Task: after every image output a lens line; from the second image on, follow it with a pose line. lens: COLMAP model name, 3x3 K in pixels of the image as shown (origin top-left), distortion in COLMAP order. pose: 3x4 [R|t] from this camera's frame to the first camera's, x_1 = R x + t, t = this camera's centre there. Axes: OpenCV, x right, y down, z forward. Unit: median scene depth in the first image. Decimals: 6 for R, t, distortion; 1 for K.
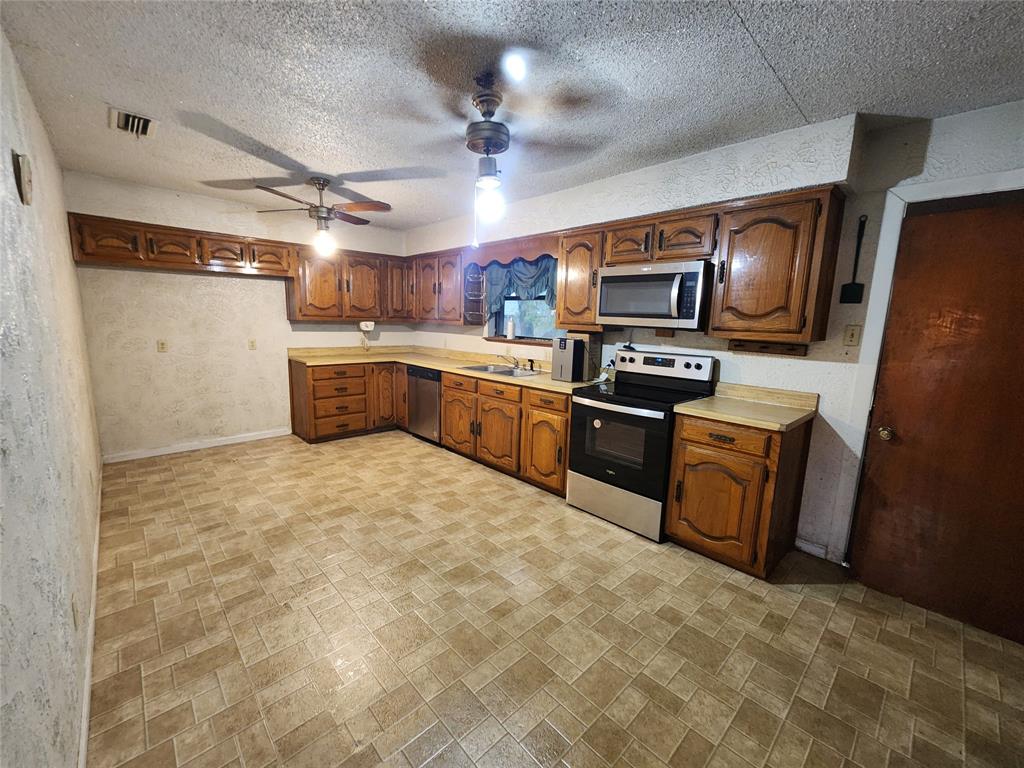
lens RADIAL K [[413.5, 0, 509.0], [0, 413.5, 383.9], [0, 0, 1]] dist [0.001325, -0.000162]
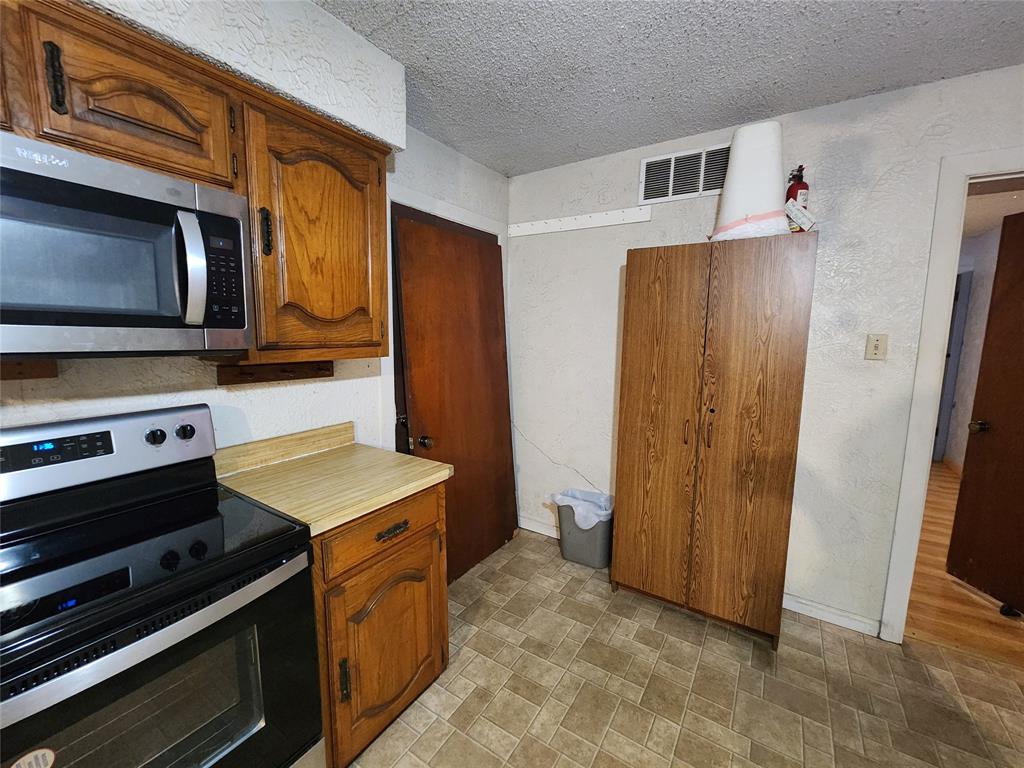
lens RADIAL K [[413.5, 0, 509.4], [0, 413.5, 383.6], [0, 0, 1]] dist [0.001325, -0.000162]
pose [[-0.226451, -0.149204, 0.962527, -0.052691], [0.140939, 0.972779, 0.183952, -0.149817], [-0.963772, 0.177313, -0.199258, 0.885243]]
